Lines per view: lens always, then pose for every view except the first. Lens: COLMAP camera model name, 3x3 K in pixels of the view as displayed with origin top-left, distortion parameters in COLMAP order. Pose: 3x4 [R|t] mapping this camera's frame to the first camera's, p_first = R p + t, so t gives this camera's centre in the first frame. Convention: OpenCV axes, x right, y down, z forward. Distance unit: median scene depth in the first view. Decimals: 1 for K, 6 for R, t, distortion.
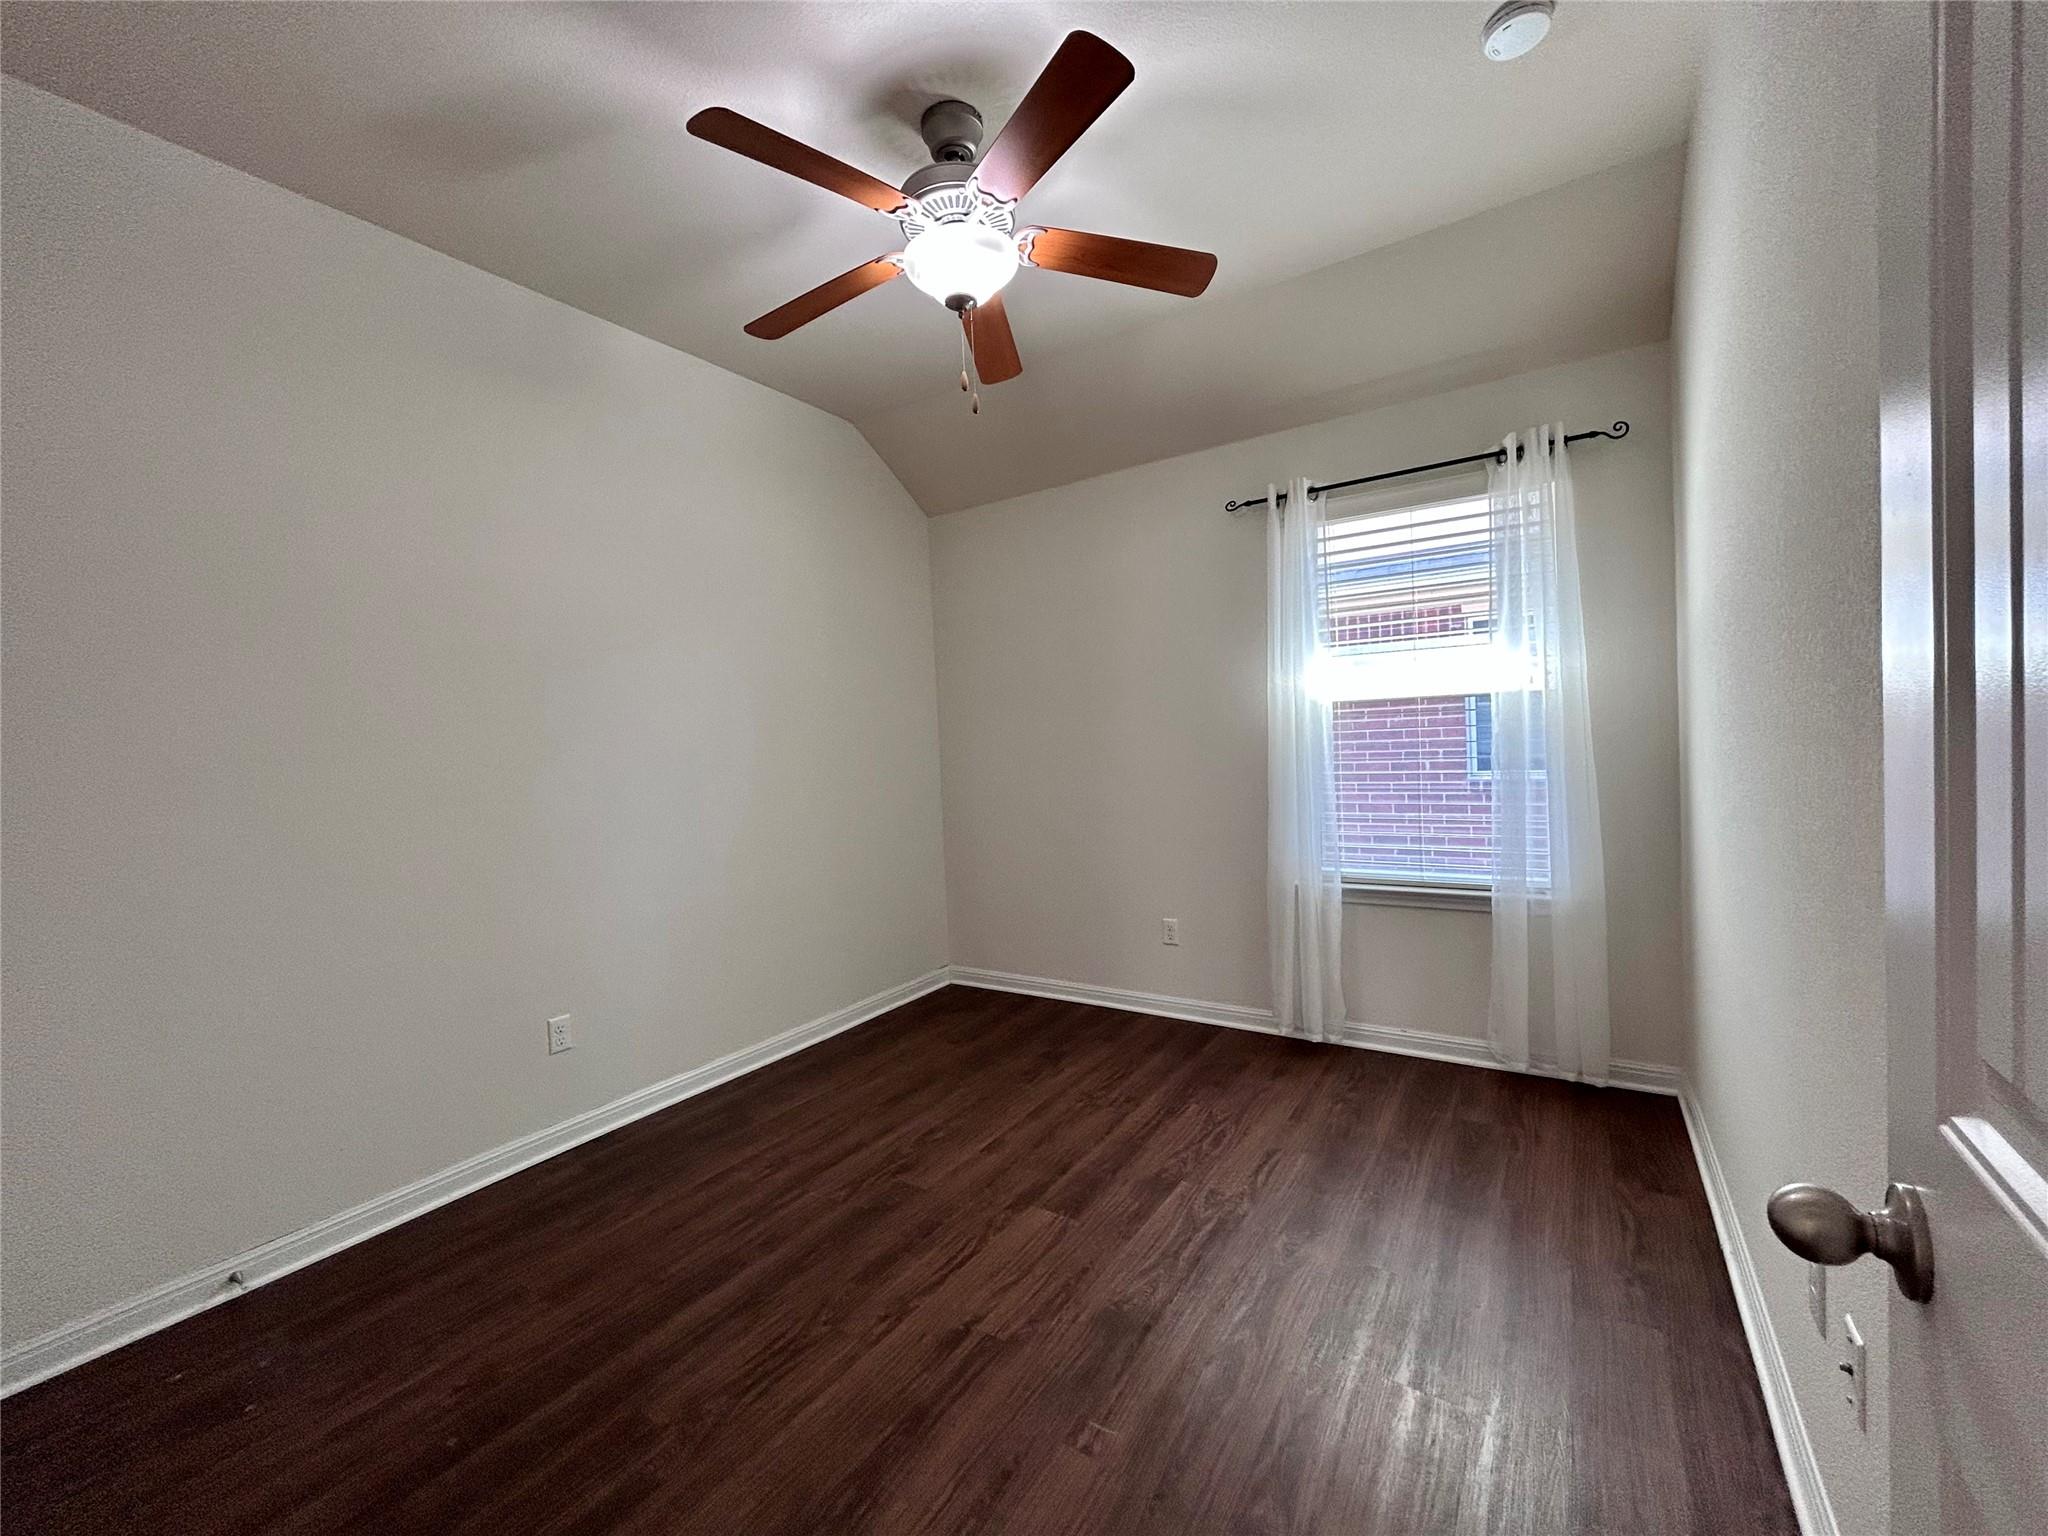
lens RADIAL K [[819.8, 0, 1022.7], [0, 819.8, 772.1], [0, 0, 1]] dist [-0.000043, 0.000729]
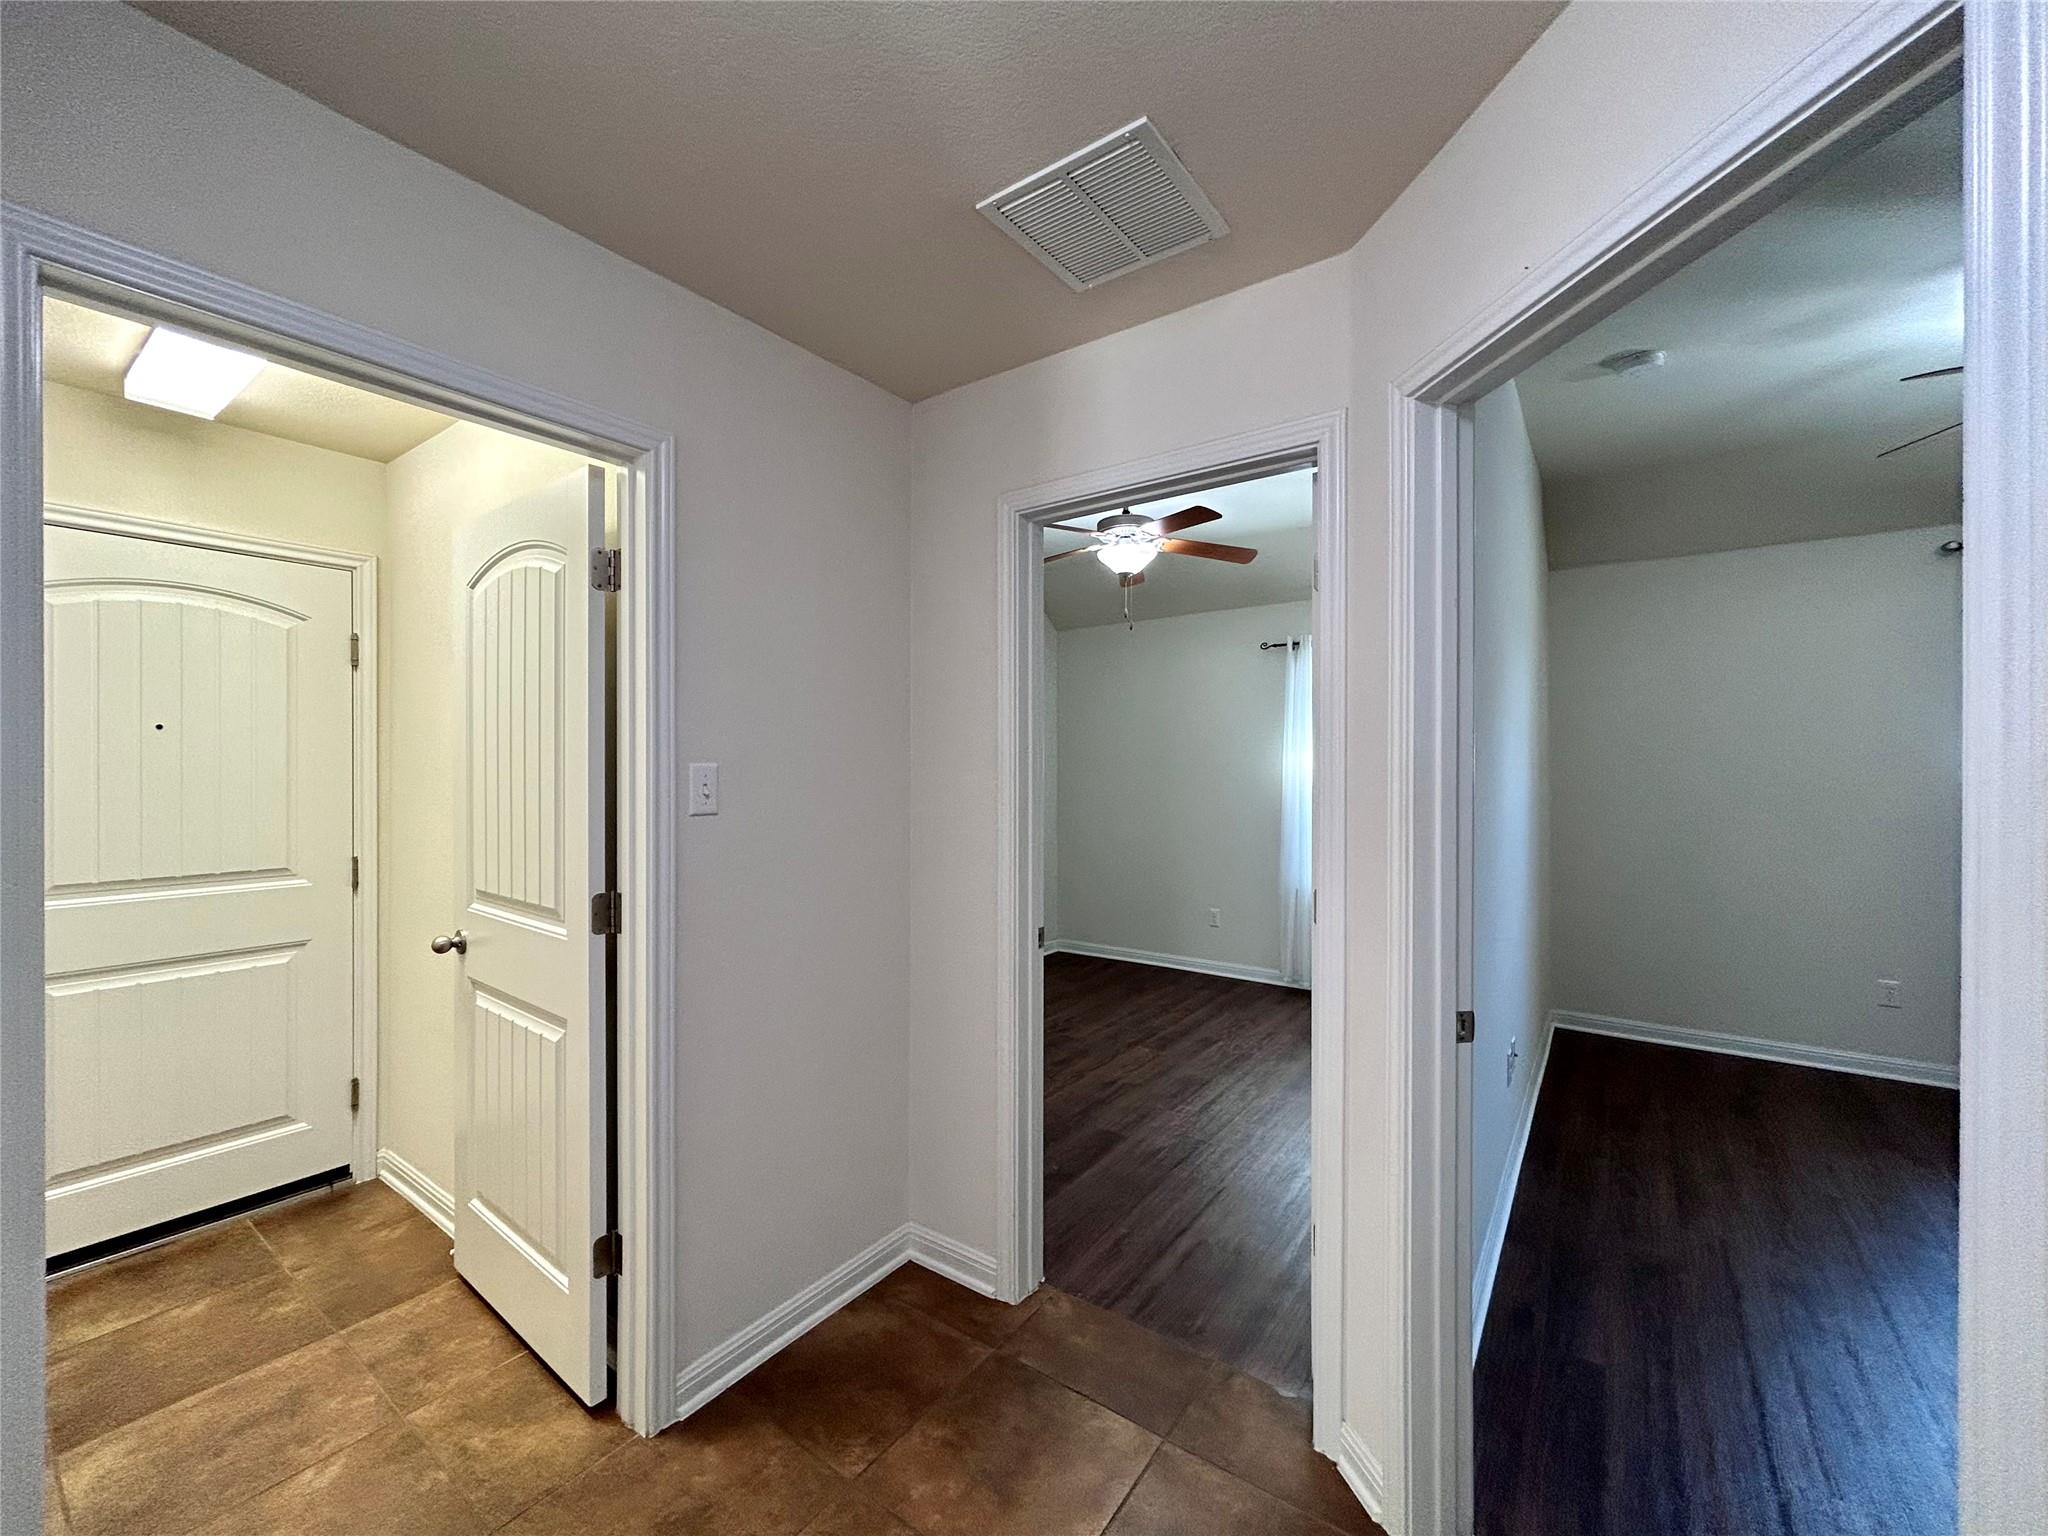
lens RADIAL K [[819.8, 0, 1022.7], [0, 819.8, 772.1], [0, 0, 1]] dist [-0.000043, 0.000729]
pose [[0.998168, 0.043541, -0.042011, -0.190595], [-0.044838, 0.998530, -0.030440, -0.019827], [0.040624, 0.032268, 0.998653, -0.846993]]
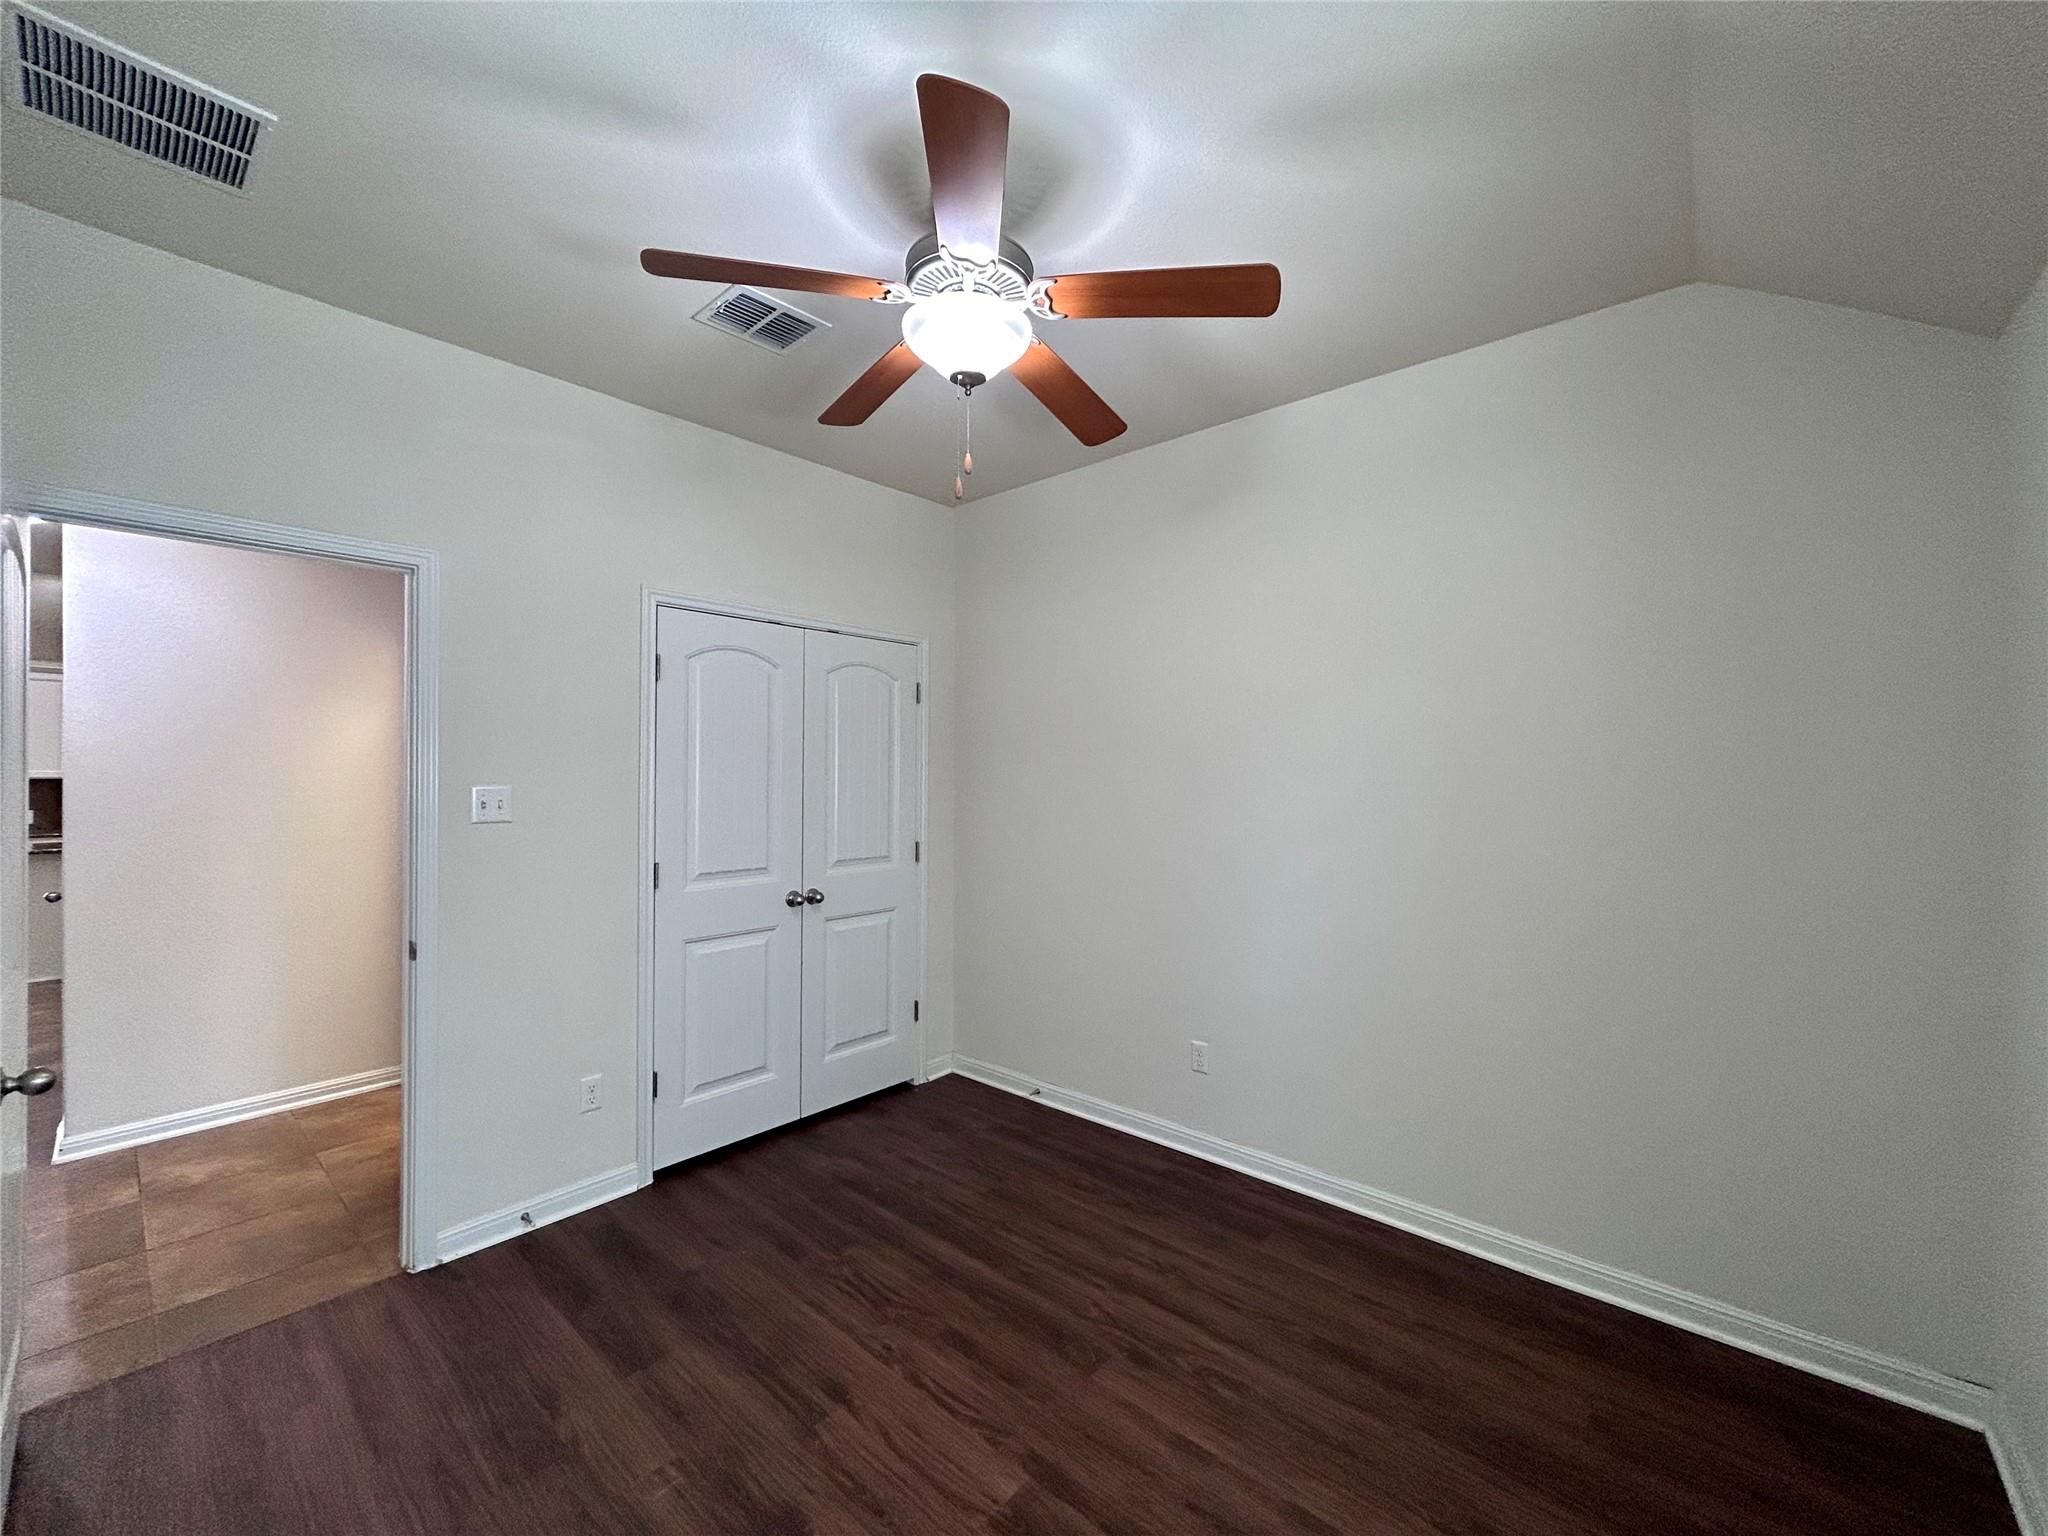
lens RADIAL K [[819.8, 0, 1022.7], [0, 819.8, 772.1], [0, 0, 1]] dist [-0.000043, 0.000729]
pose [[-0.148408, 0.034361, -0.988329, 0.708964], [-0.031406, 0.998728, 0.039438, -0.143427], [0.988427, 0.036893, -0.147140, 1.042252]]
